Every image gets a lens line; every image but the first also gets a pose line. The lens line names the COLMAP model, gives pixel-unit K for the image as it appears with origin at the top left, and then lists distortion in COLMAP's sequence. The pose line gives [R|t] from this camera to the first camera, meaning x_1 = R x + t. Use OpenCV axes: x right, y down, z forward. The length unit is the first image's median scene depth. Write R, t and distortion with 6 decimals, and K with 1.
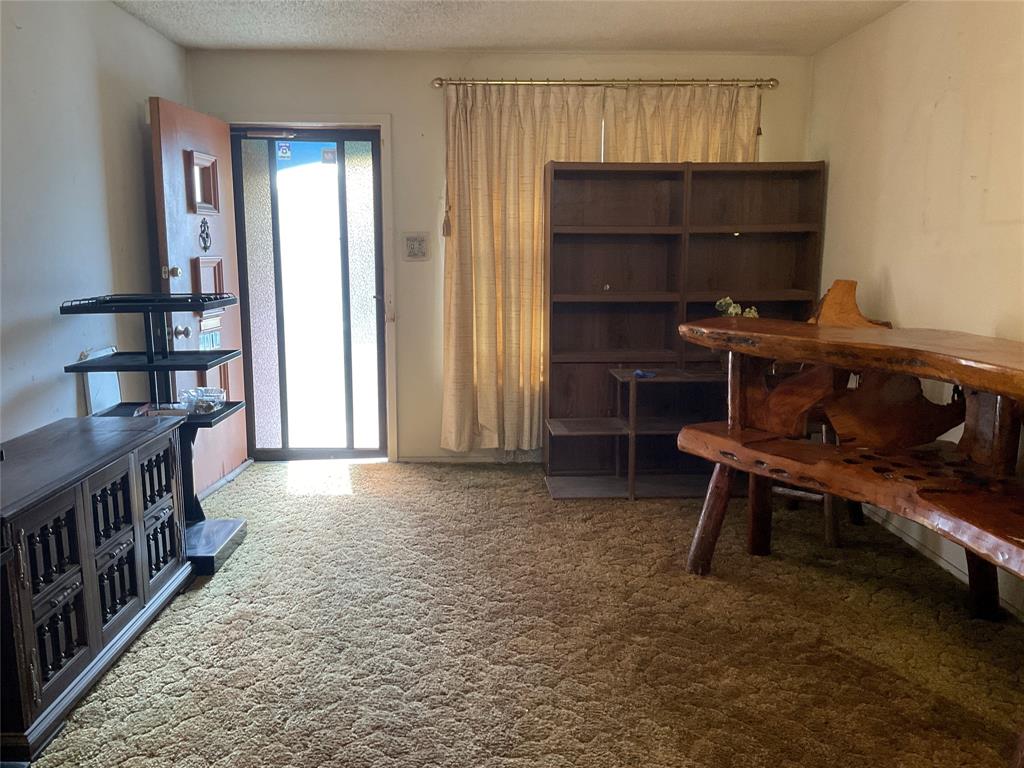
lens RADIAL K [[851.6, 0, 512.0], [0, 851.6, 384.0], [0, 0, 1]] dist [0.125705, -0.248223]
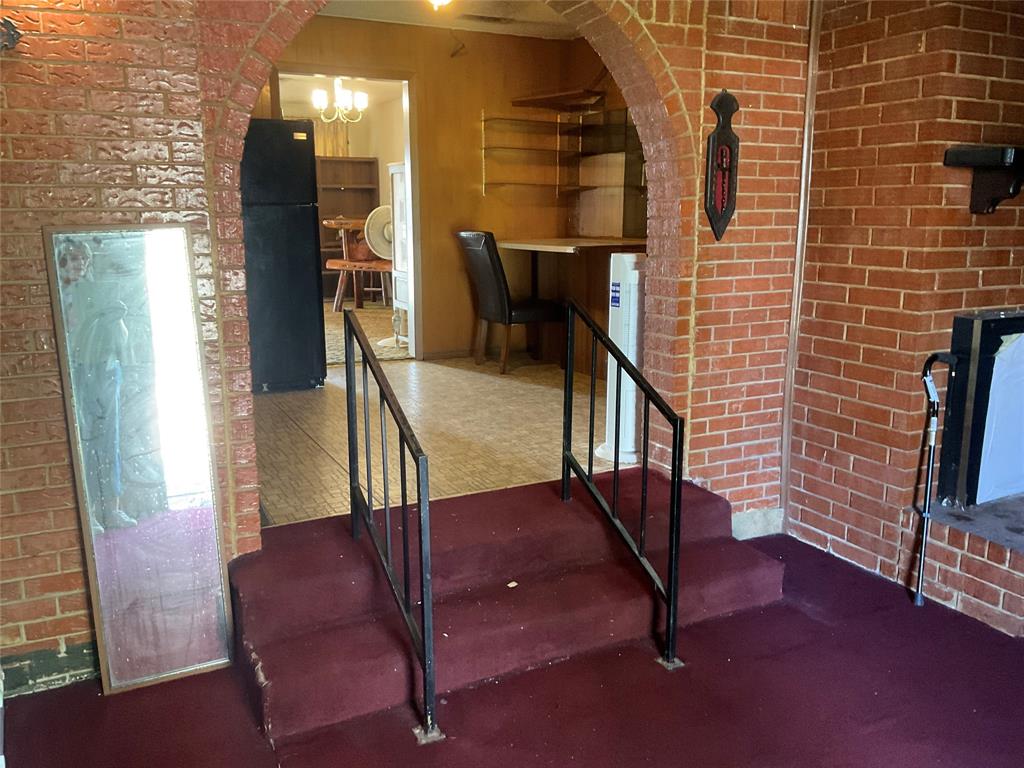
lens RADIAL K [[851.6, 0, 512.0], [0, 851.6, 384.0], [0, 0, 1]] dist [0.125705, -0.248223]
pose [[0.907664, -0.080973, 0.411813, -0.320575], [0.063671, 0.996422, 0.055585, 0.252217], [-0.414840, -0.024232, 0.909572, -1.311036]]
